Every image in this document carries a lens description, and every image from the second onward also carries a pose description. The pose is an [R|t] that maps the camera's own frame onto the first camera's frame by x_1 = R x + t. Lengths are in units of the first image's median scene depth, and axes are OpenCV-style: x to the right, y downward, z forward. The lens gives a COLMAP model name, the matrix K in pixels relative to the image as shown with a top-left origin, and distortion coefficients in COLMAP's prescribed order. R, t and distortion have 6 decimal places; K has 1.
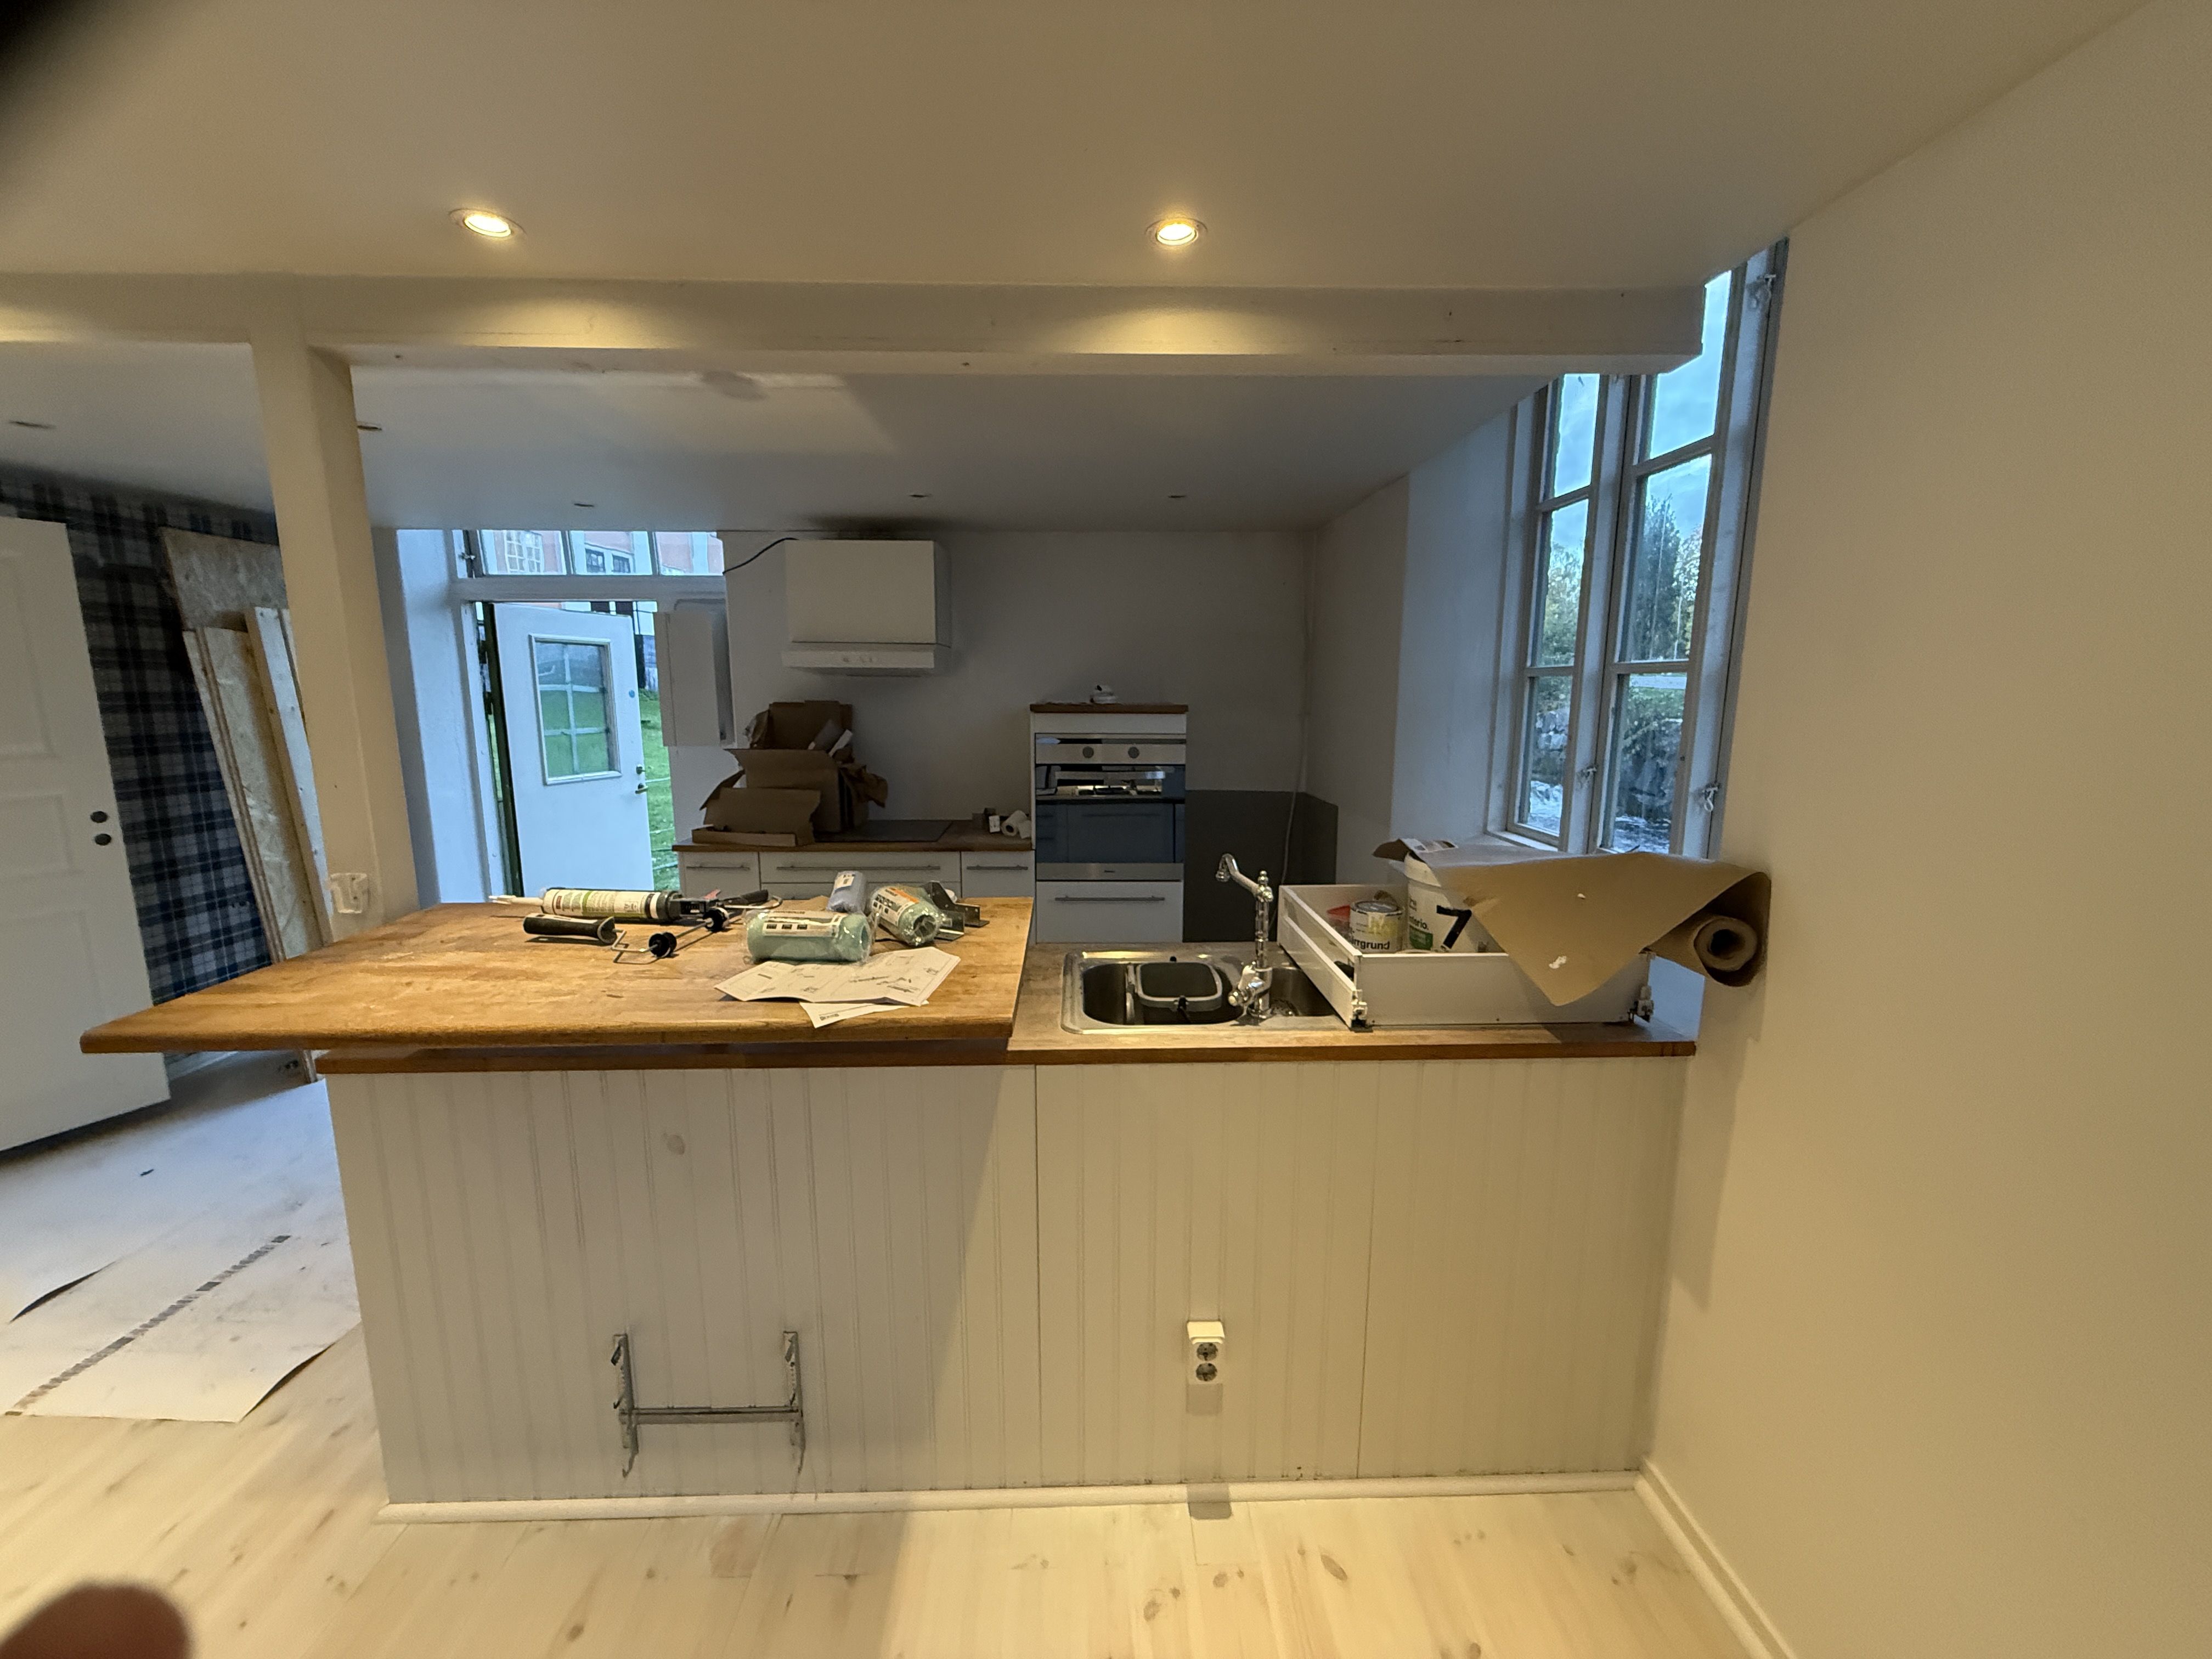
lens RADIAL K [[877.4, 0, 1097.9], [0, 877.4, 828.6], [0, 0, 1]] dist [-0.001356, -0.000006]
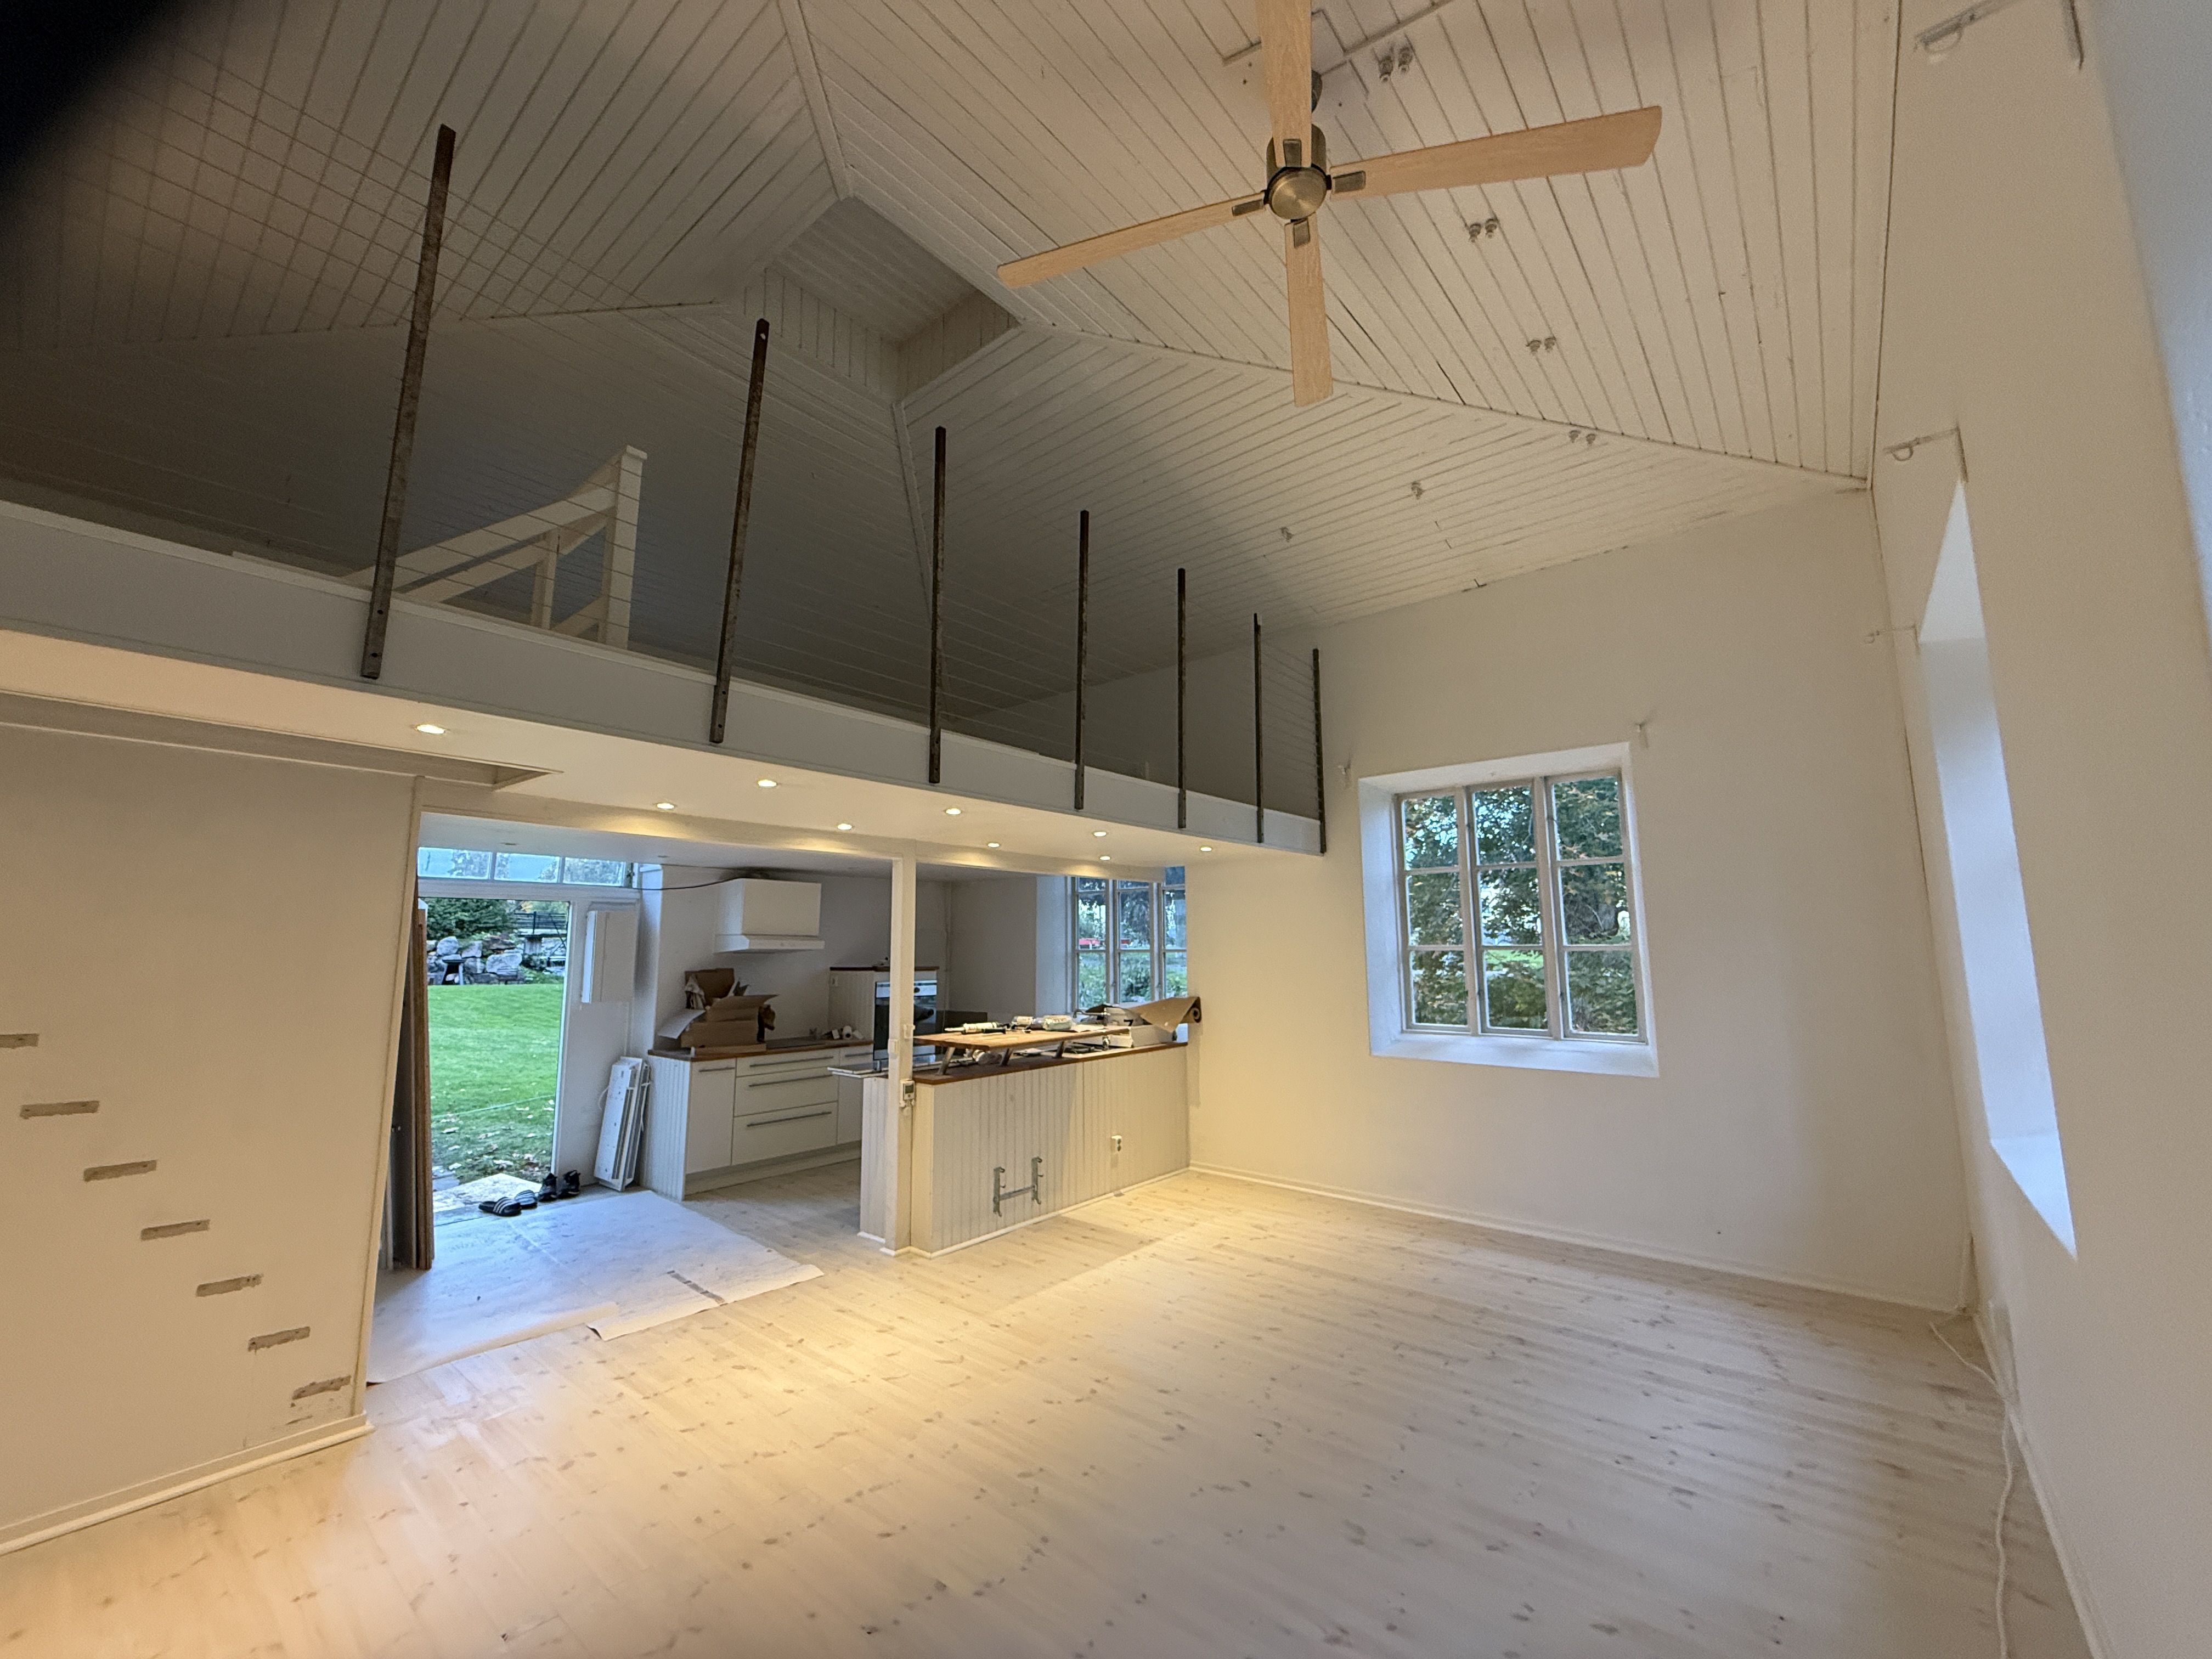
lens RADIAL K [[877.4, 0, 1099.7], [0, 877.4, 830.1], [0, 0, 1]] dist [-0.001356, -0.000006]
pose [[0.659510, 0.098815, 0.745172, -2.234638], [0.123508, 0.963605, -0.237091, 0.166466], [-0.741480, 0.248398, 0.623303, -1.232505]]
